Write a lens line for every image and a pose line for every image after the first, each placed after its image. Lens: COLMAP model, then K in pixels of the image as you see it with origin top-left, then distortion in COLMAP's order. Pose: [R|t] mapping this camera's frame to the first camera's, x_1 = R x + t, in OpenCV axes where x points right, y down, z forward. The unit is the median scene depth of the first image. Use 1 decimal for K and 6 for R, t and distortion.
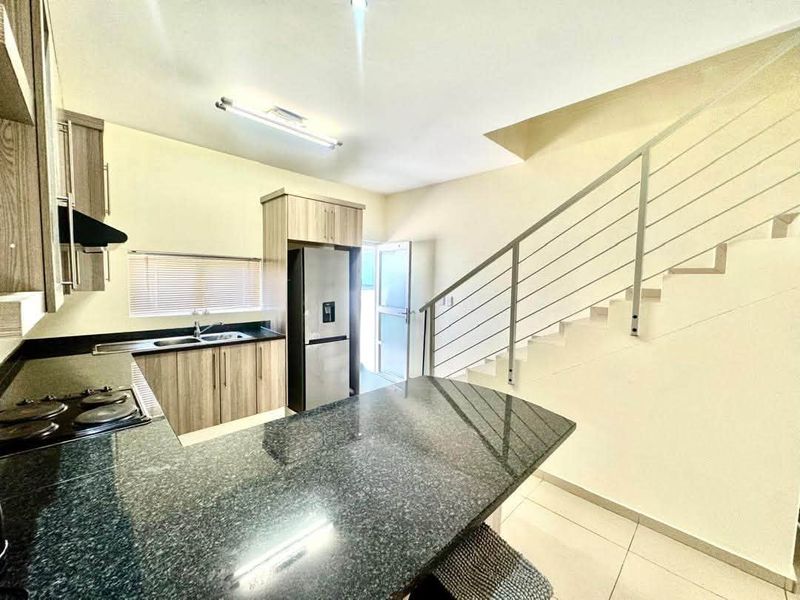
lens RADIAL K [[318.1, 0, 399.4], [0, 318.1, 300.8], [0, 0, 1]] dist [-0.003651, -0.000455]
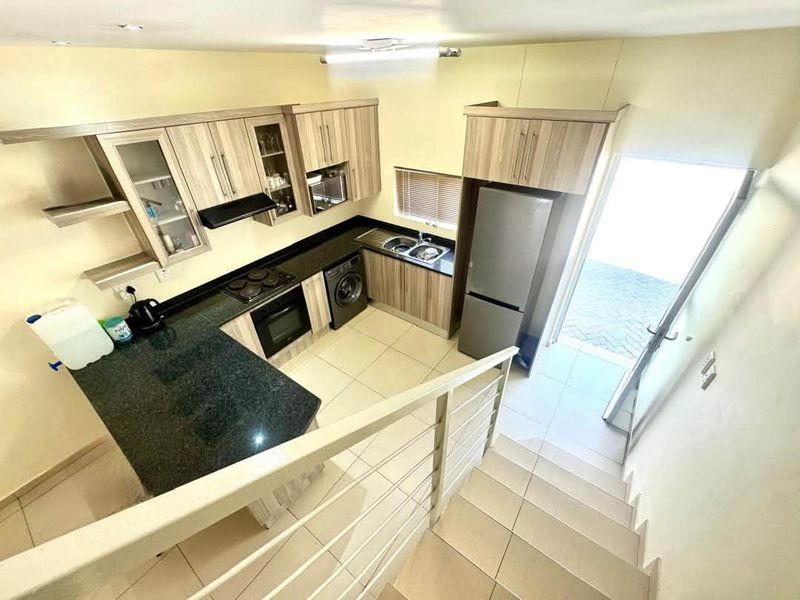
lens RADIAL K [[318.1, 0, 399.6], [0, 318.1, 298.9], [0, 0, 1]] dist [-0.003651, -0.000455]
pose [[0.160593, 0.549512, -0.819906, 0.452535], [-0.044105, 0.833853, 0.550221, -0.354734], [0.986035, -0.052200, 0.158148, 0.647019]]
